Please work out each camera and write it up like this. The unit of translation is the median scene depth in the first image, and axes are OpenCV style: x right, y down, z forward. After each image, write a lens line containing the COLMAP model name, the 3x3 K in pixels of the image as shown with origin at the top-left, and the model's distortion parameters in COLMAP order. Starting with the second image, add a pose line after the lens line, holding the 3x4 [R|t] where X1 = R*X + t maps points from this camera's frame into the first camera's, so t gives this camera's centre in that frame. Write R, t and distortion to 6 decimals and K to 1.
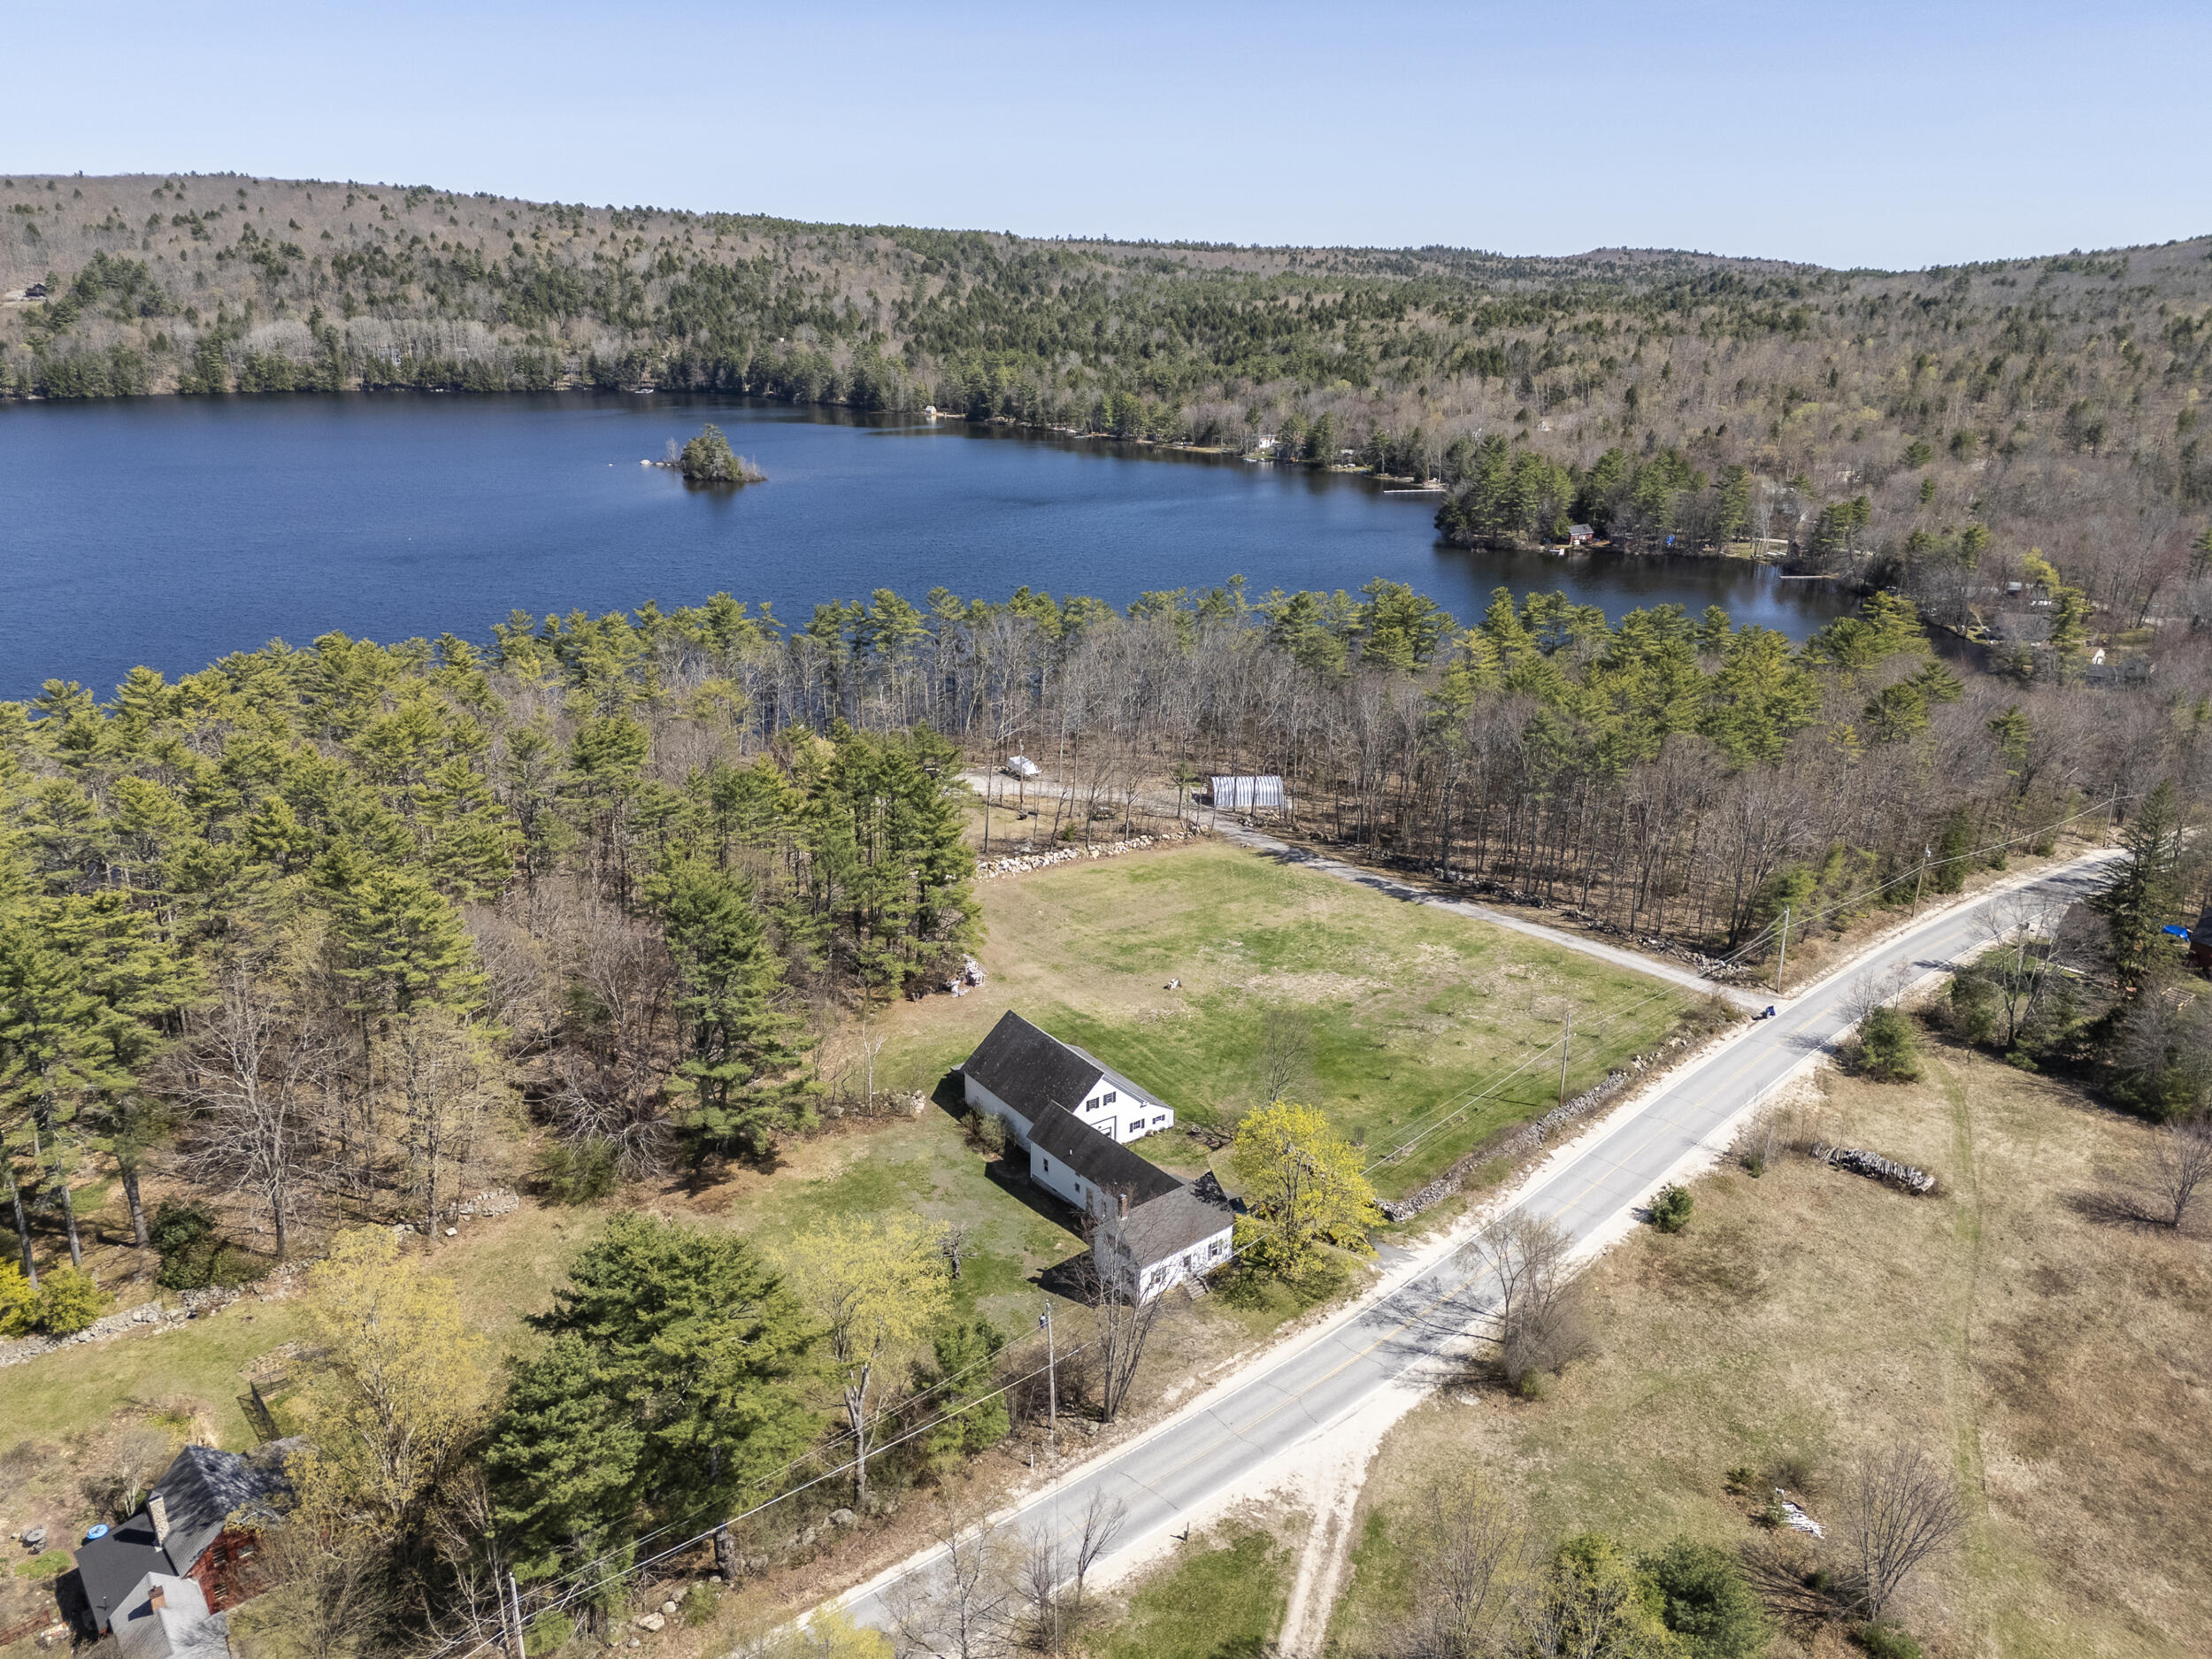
lens RADIAL K [[1612.0, 0, 1104.0], [0, 1612.0, 830.7], [0, 0, 1]] dist [0.071707, -0.063555]
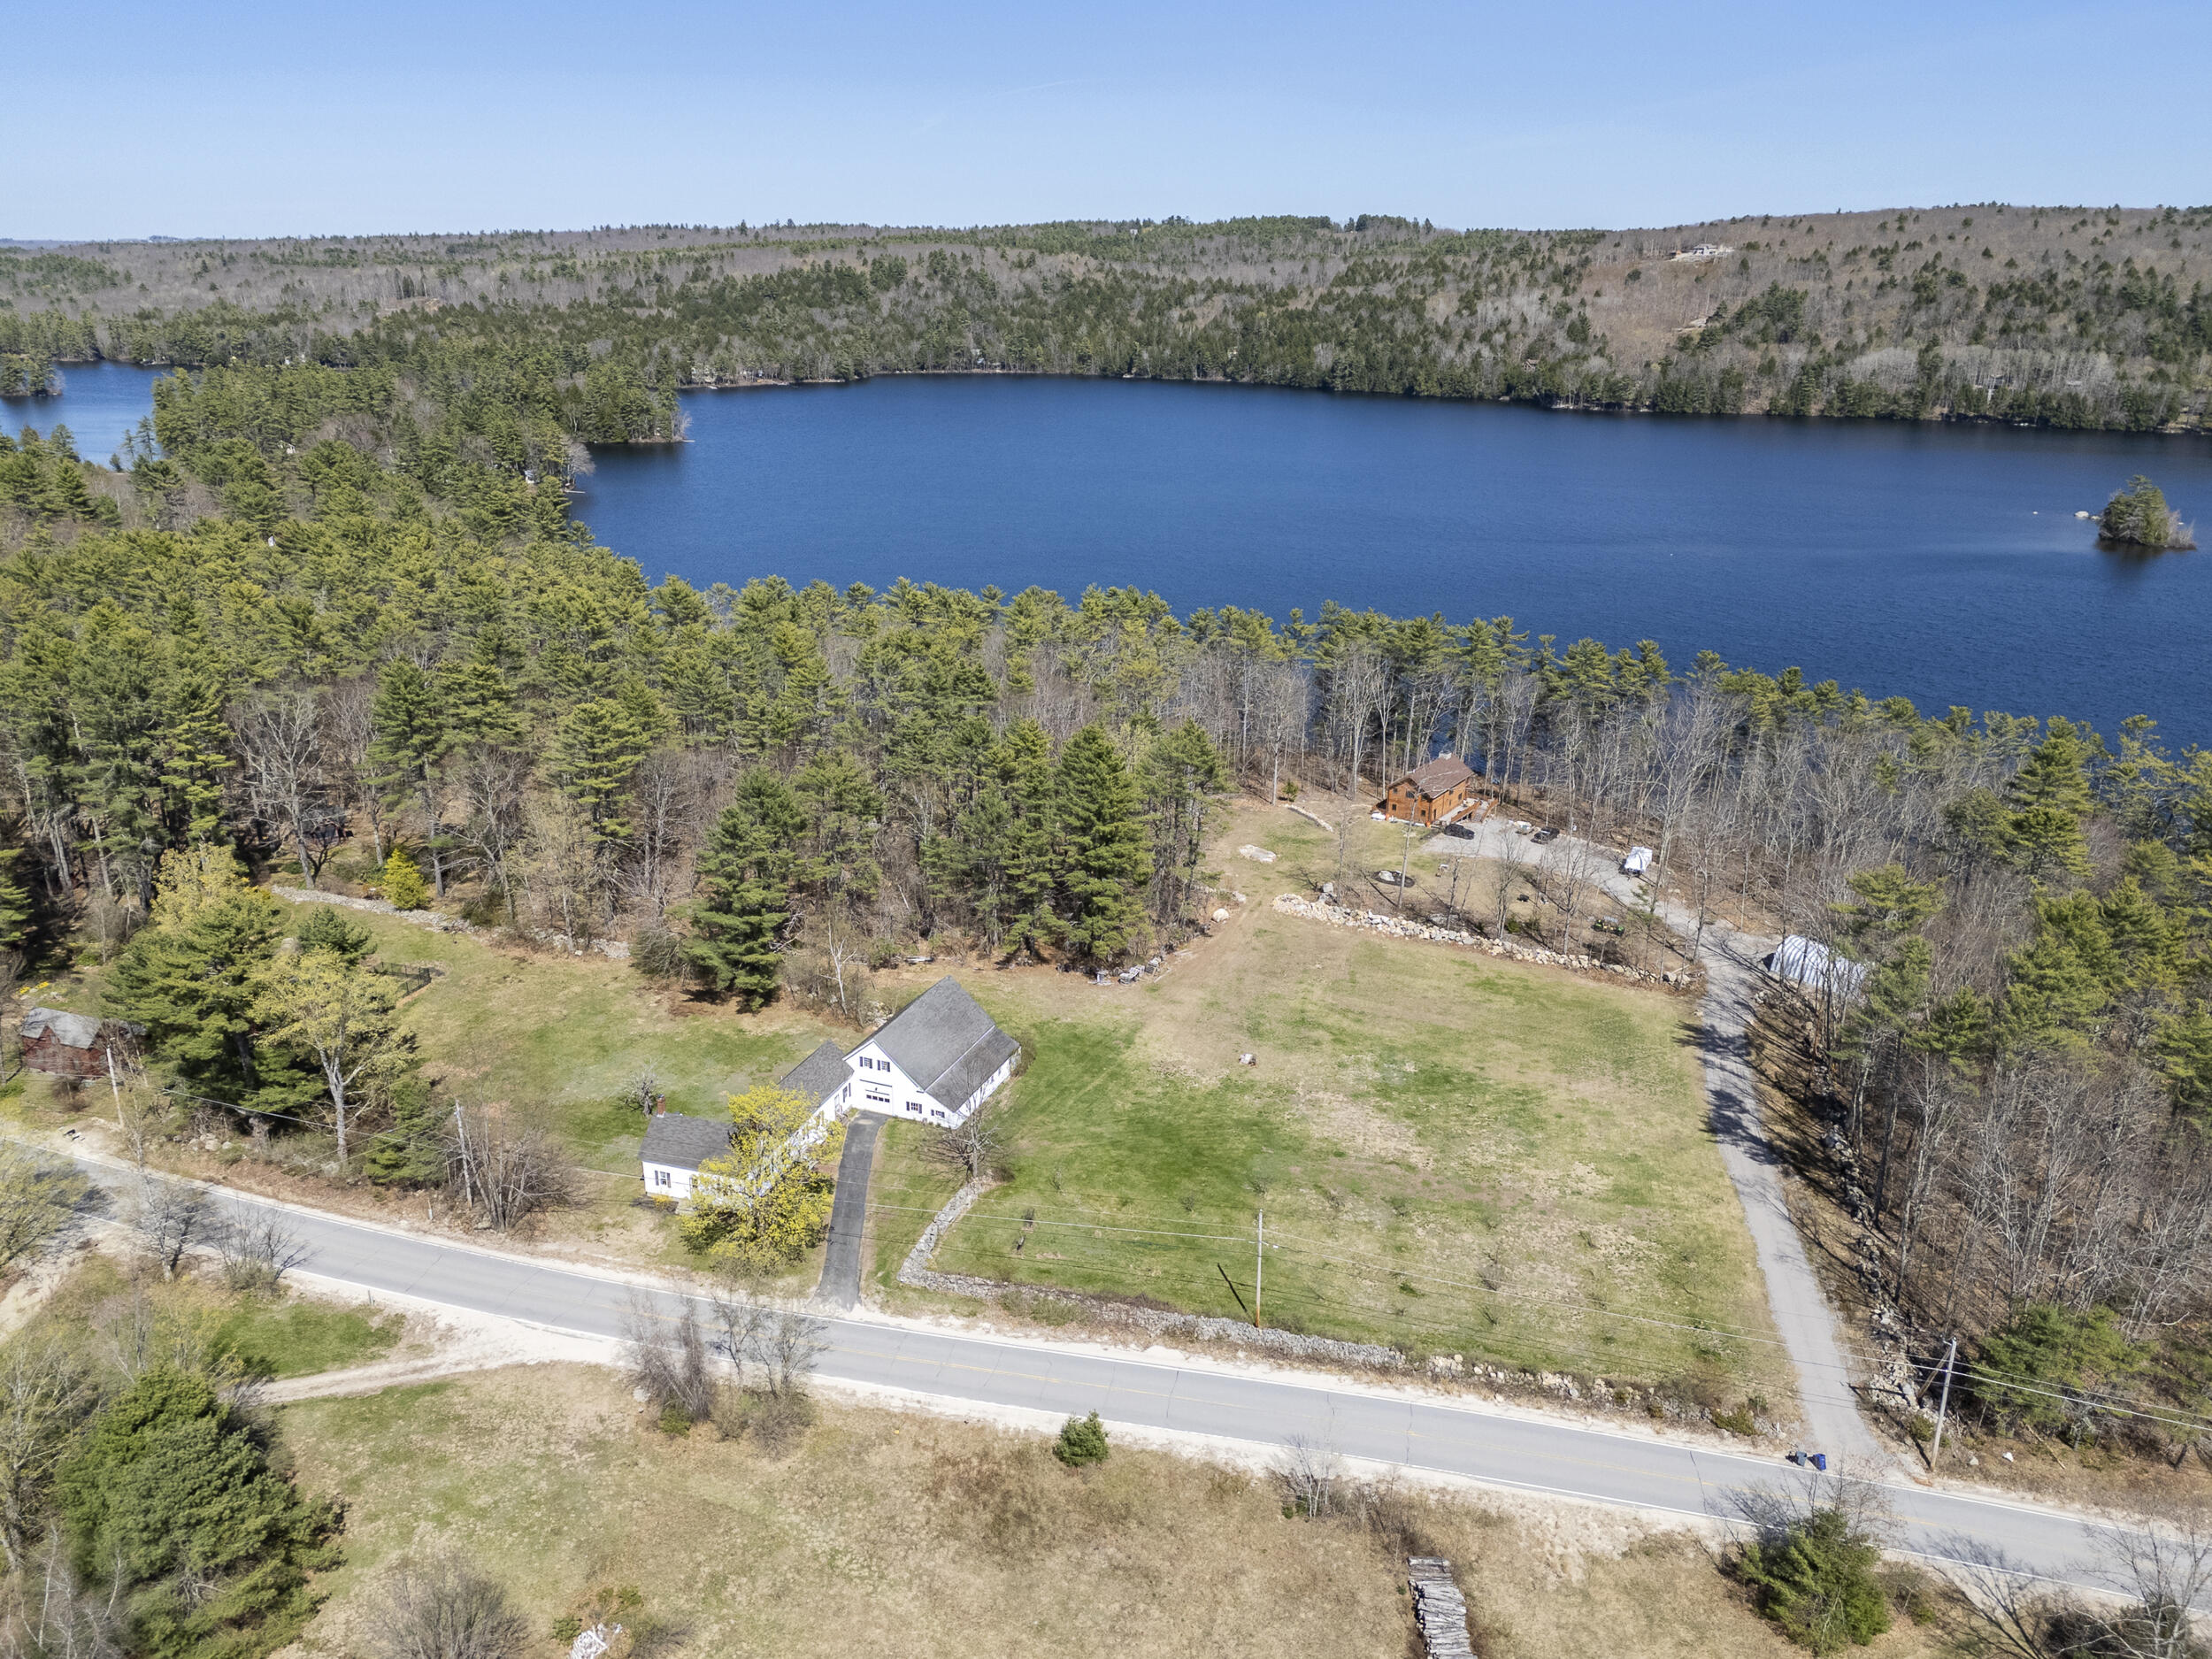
lens RADIAL K [[1612.0, 0, 1103.8], [0, 1612.0, 826.0], [0, 0, 1]] dist [0.071707, -0.063555]
pose [[0.541120, 0.266570, -0.797577, 0.143004], [-0.281792, 0.951075, 0.126689, -0.025602], [0.792327, 0.156197, 0.589763, 0.075318]]
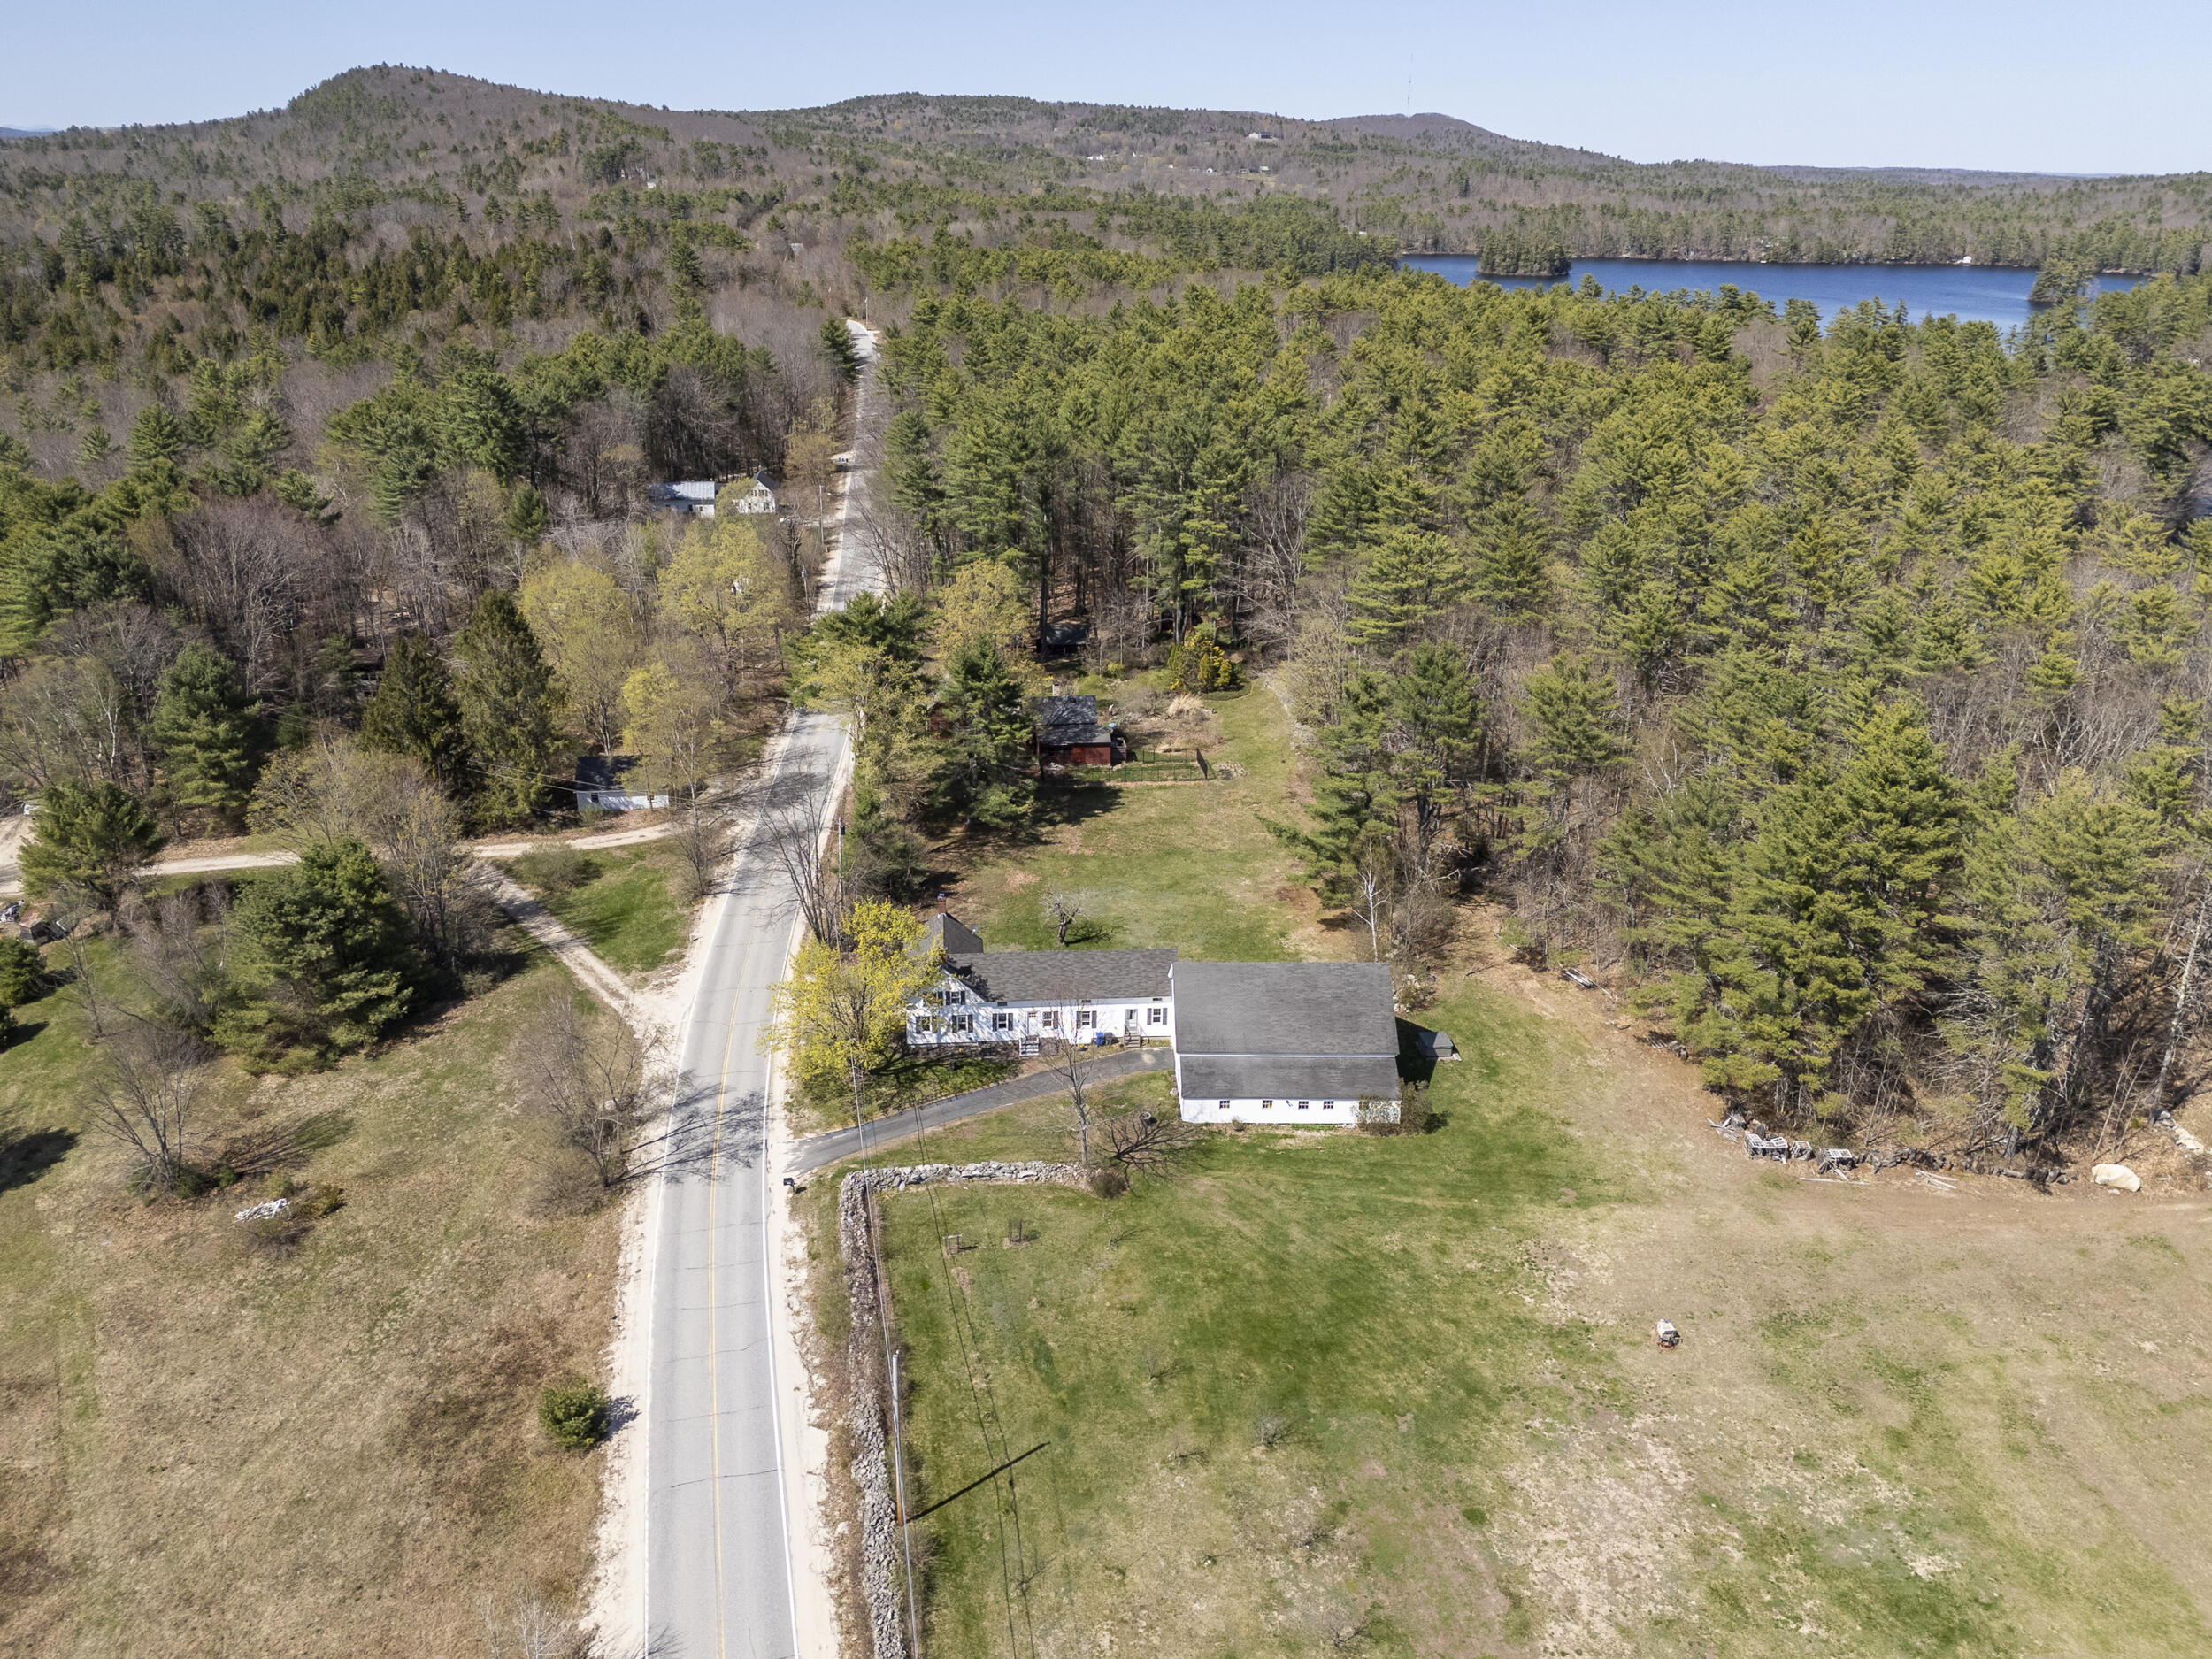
lens RADIAL K [[1612.0, 0, 1111.4], [0, 1612.0, 818.7], [0, 0, 1]] dist [0.071707, -0.063555]
pose [[-0.554839, 0.288618, -0.780290, 0.101788], [-0.293578, 0.809639, 0.508228, -0.050611], [0.778438, 0.511061, -0.364488, 0.197757]]
